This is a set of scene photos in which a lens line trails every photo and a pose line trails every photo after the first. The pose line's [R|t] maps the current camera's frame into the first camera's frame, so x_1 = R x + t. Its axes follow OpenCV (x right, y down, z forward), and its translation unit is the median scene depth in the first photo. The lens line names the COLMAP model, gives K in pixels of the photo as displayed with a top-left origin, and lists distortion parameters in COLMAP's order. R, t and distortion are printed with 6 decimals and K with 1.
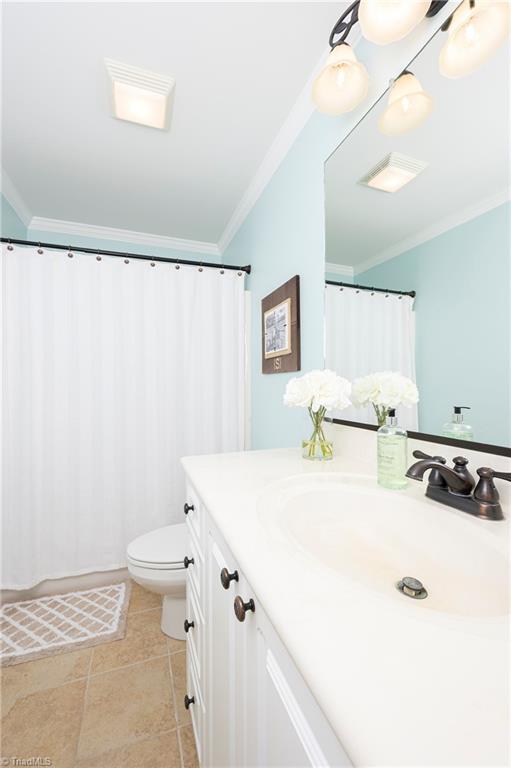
lens RADIAL K [[314.5, 0, 298.4], [0, 314.5, 366.1], [0, 0, 1]] dist [-0.018547, -0.001954]
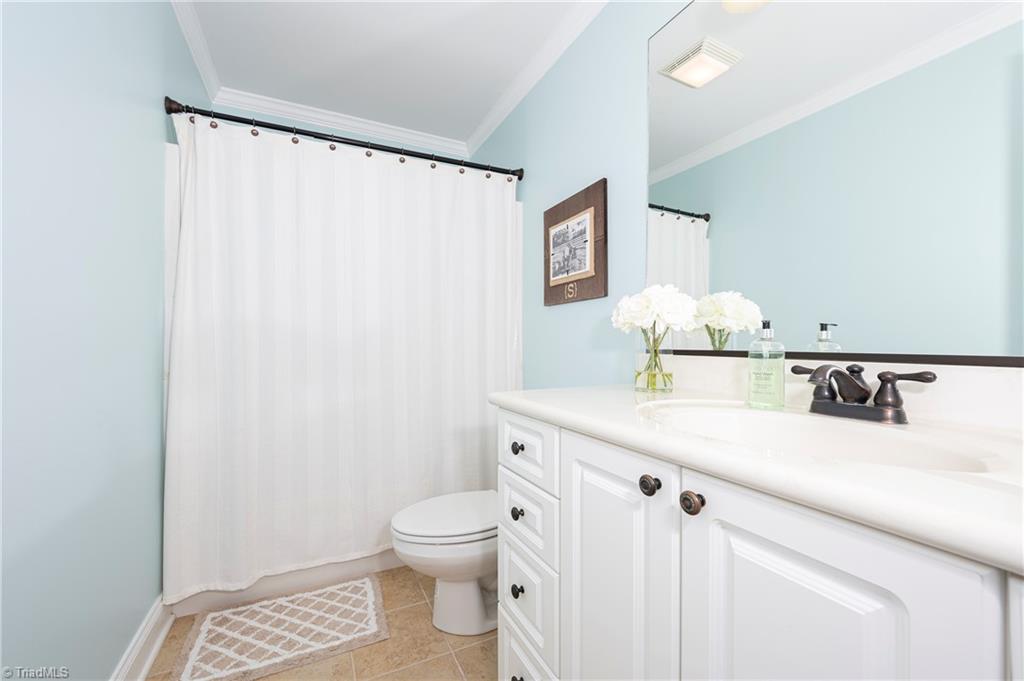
lens RADIAL K [[419.4, 0, 523.0], [0, 419.4, 347.9], [0, 0, 1]] dist [-0.018547, -0.001954]
pose [[0.993526, -0.001428, 0.113595, -0.325582], [-0.001500, 0.999669, 0.025682, 0.116416], [-0.113594, -0.025686, 0.993195, -0.054721]]
